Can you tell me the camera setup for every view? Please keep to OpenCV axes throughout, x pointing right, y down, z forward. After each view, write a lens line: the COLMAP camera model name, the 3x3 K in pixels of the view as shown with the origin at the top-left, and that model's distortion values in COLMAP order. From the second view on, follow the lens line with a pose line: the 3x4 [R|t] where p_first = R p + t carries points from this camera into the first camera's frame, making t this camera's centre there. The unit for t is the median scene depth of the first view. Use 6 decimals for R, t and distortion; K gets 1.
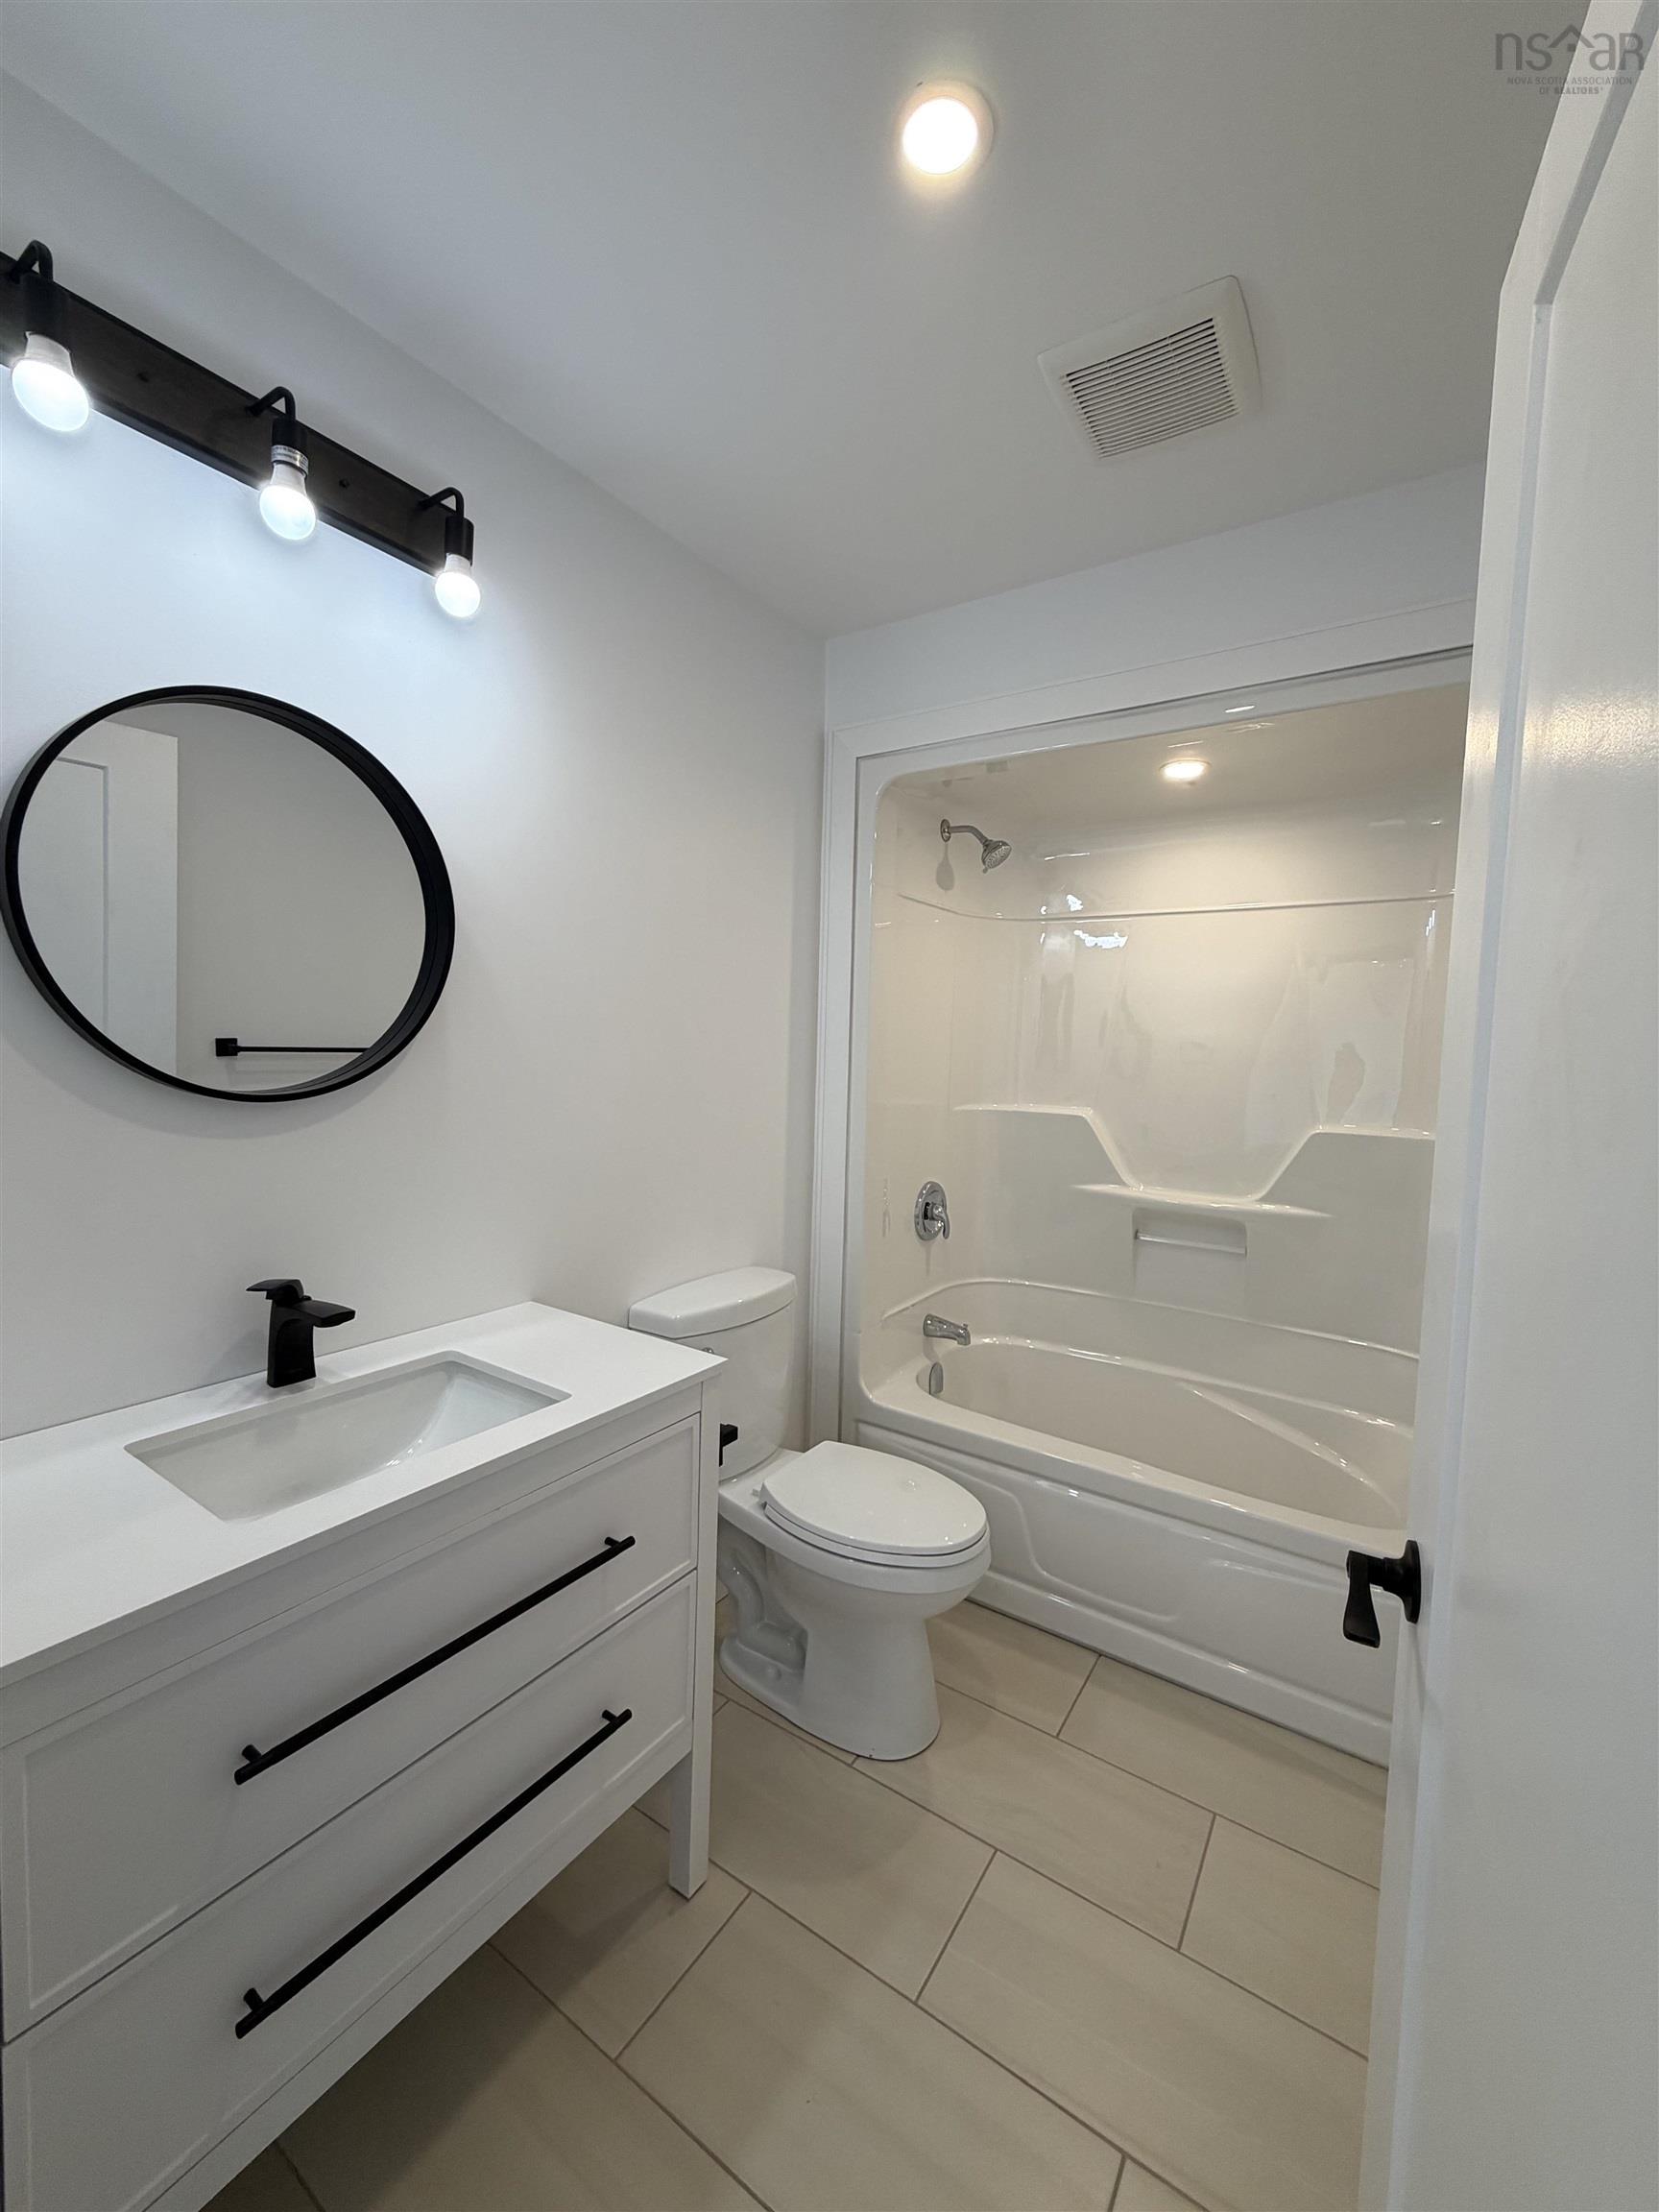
lens RADIAL K [[882.2, 0, 836.6], [0, 882.2, 1101.2], [0, 0, 1]] dist [-0.001200, 0.000793]
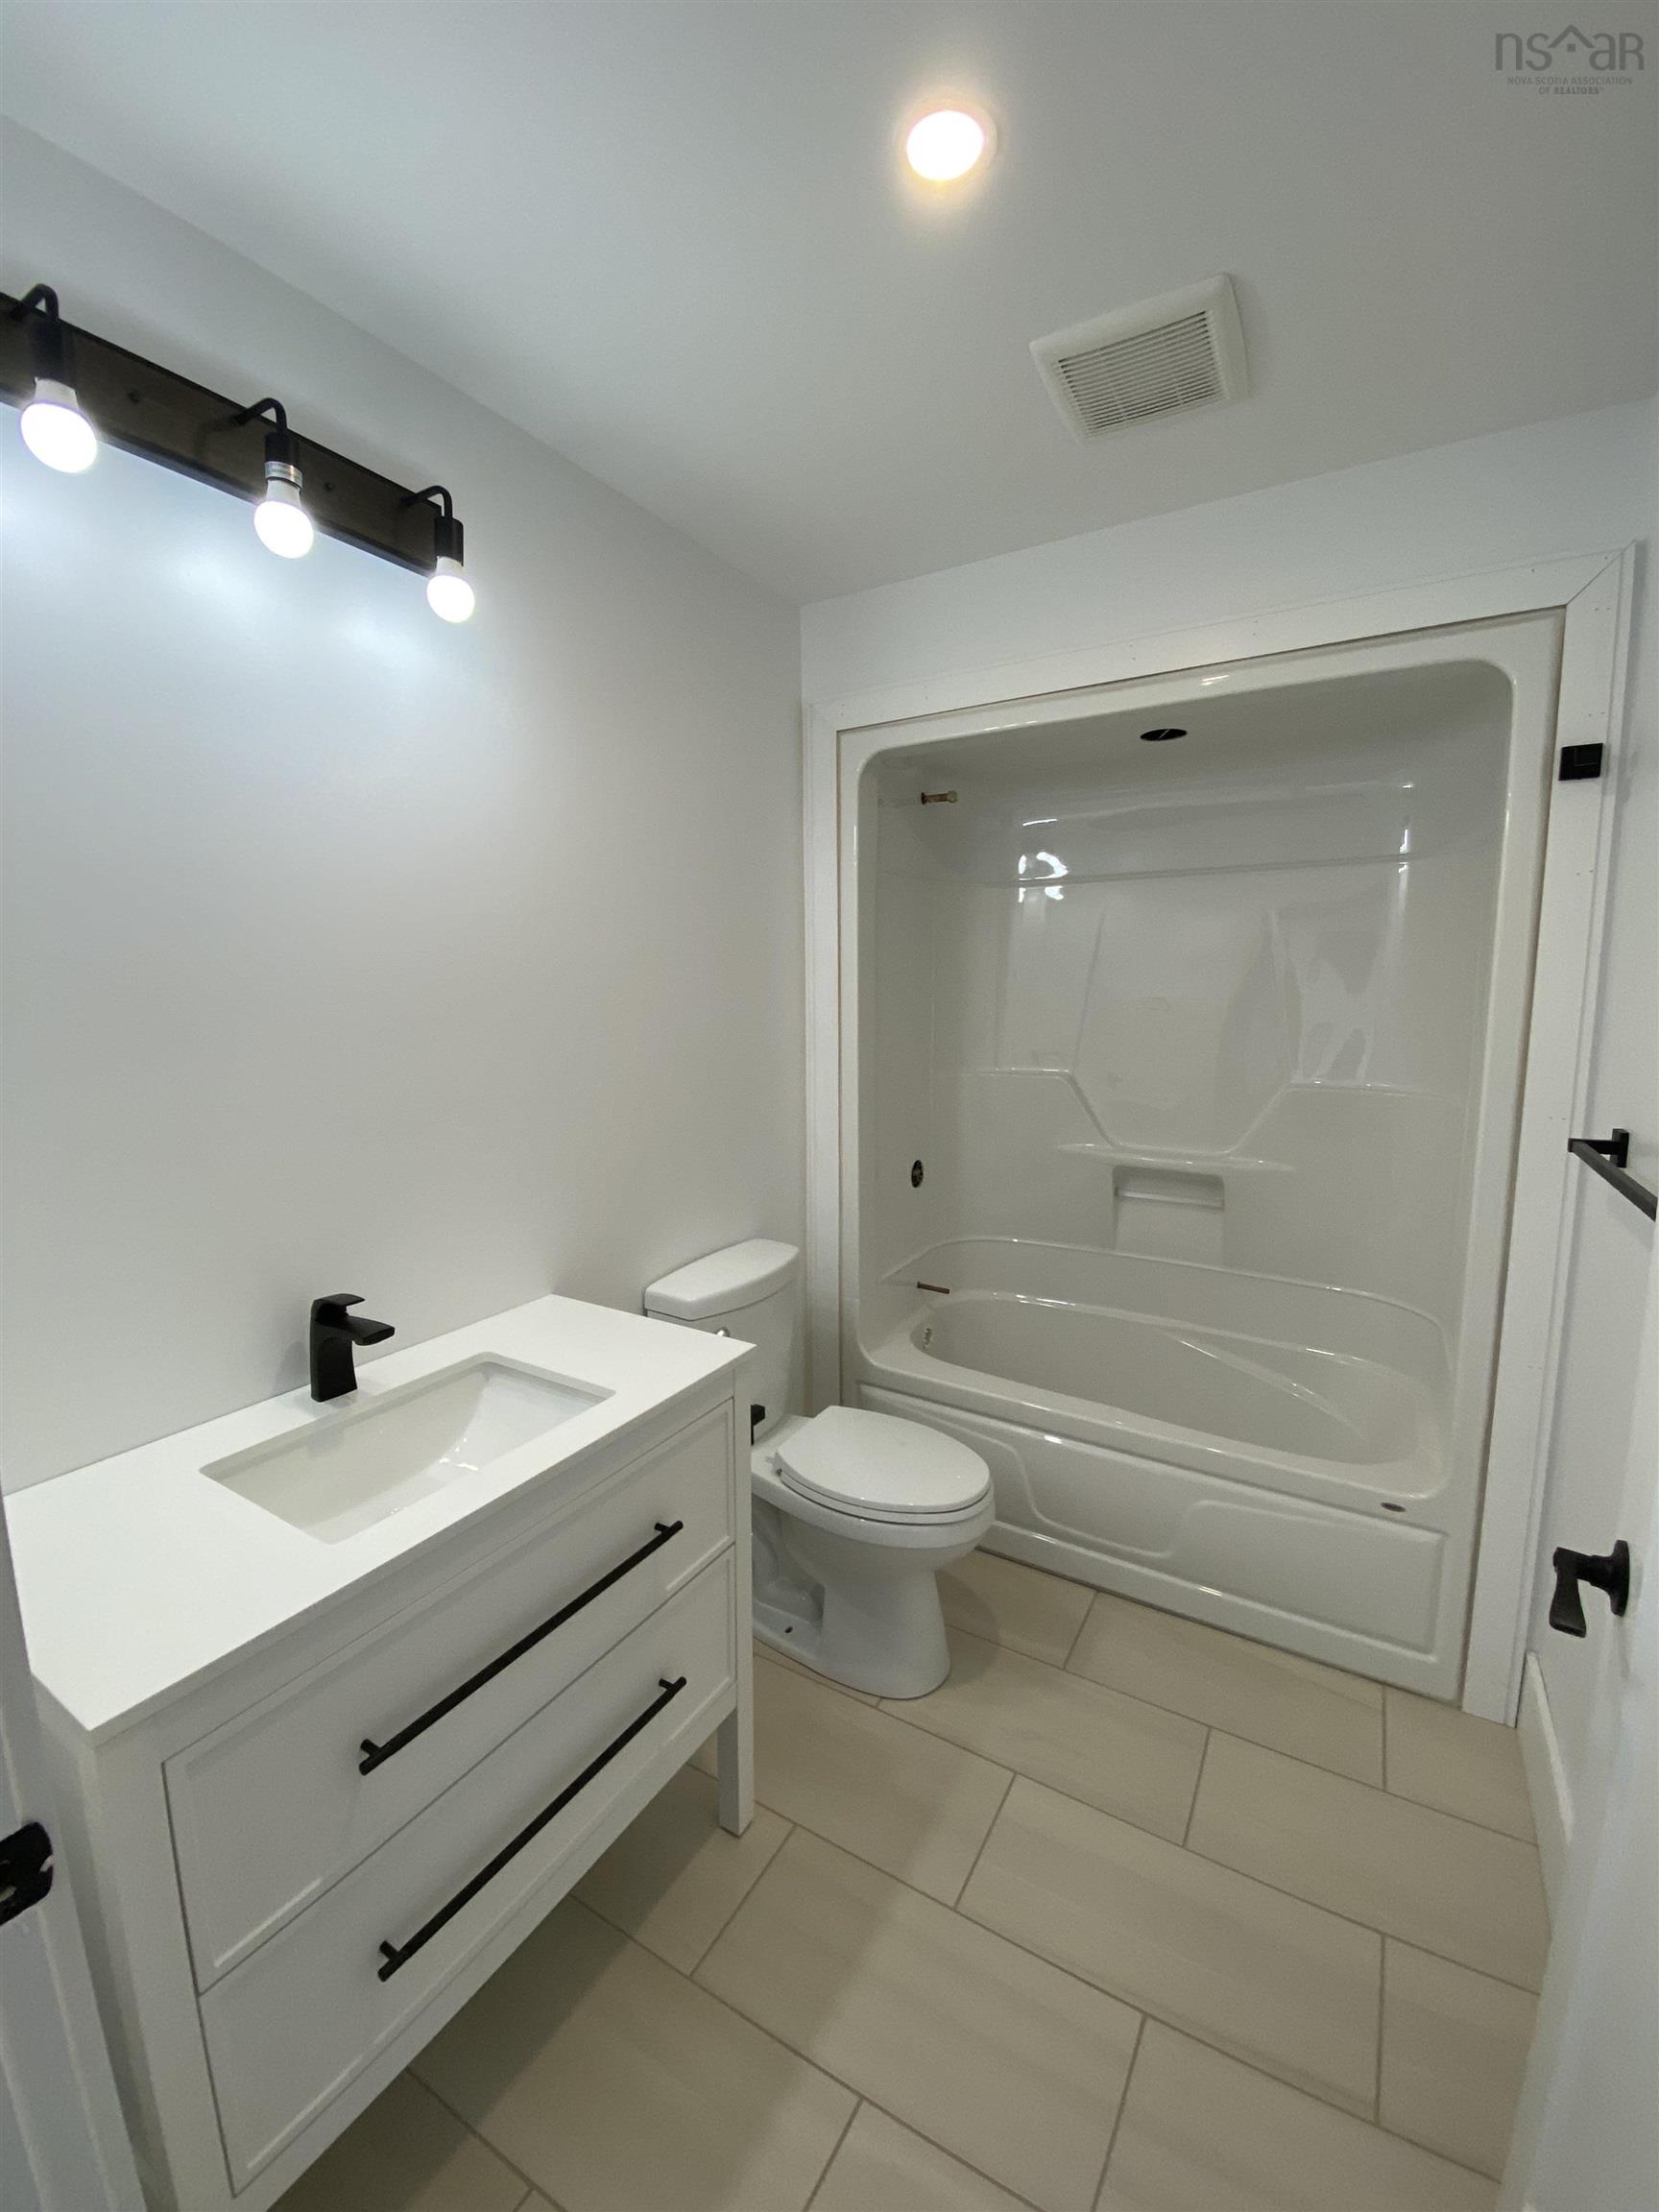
lens RADIAL K [[894.4, 0, 829.6], [0, 894.4, 1102.3], [0, 0, 1]] dist [-0.000929, -0.008602]
pose [[0.998451, -0.037975, 0.040664, -0.053498], [0.035328, 0.997328, 0.063949, -0.048172], [-0.042983, -0.062414, 0.997124, -0.032287]]
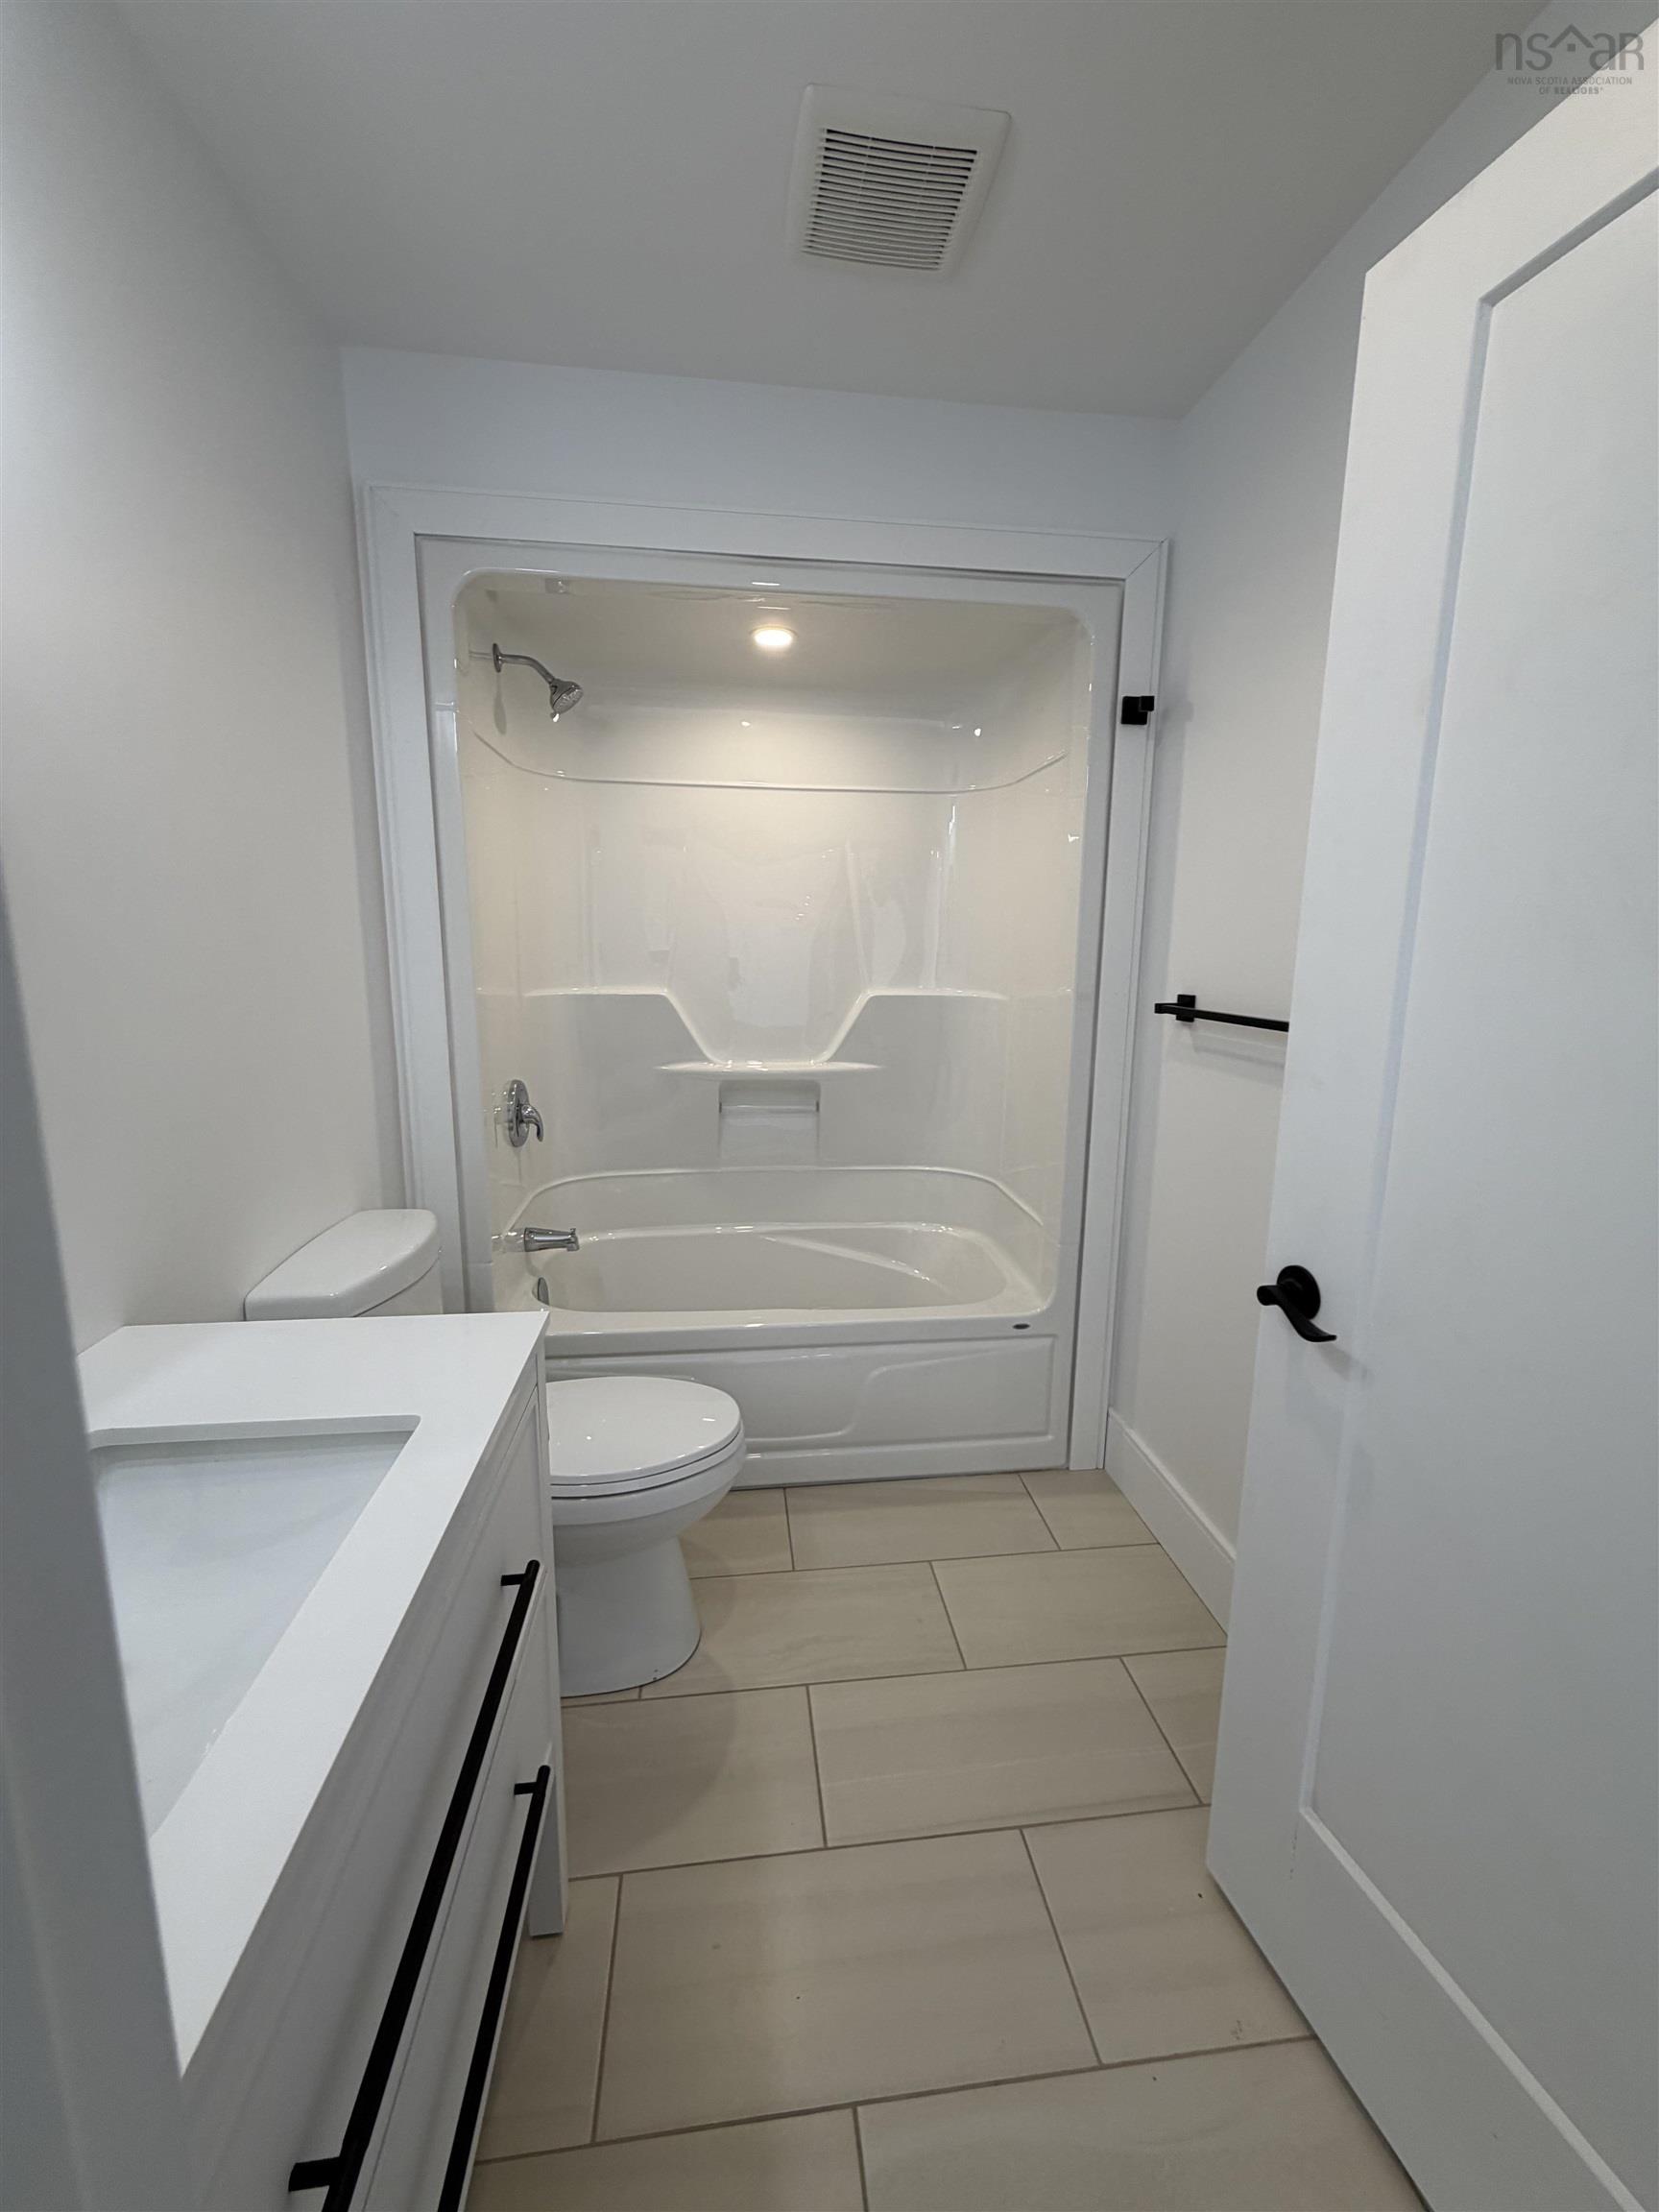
lens RADIAL K [[882.2, 0, 831.6], [0, 882.2, 1100.2], [0, 0, 1]] dist [-0.001200, 0.000793]
pose [[0.759547, -0.132799, 0.636752, -0.323890], [0.053238, 0.988344, 0.142622, 0.004323], [-0.648271, -0.074429, 0.757764, 0.198456]]
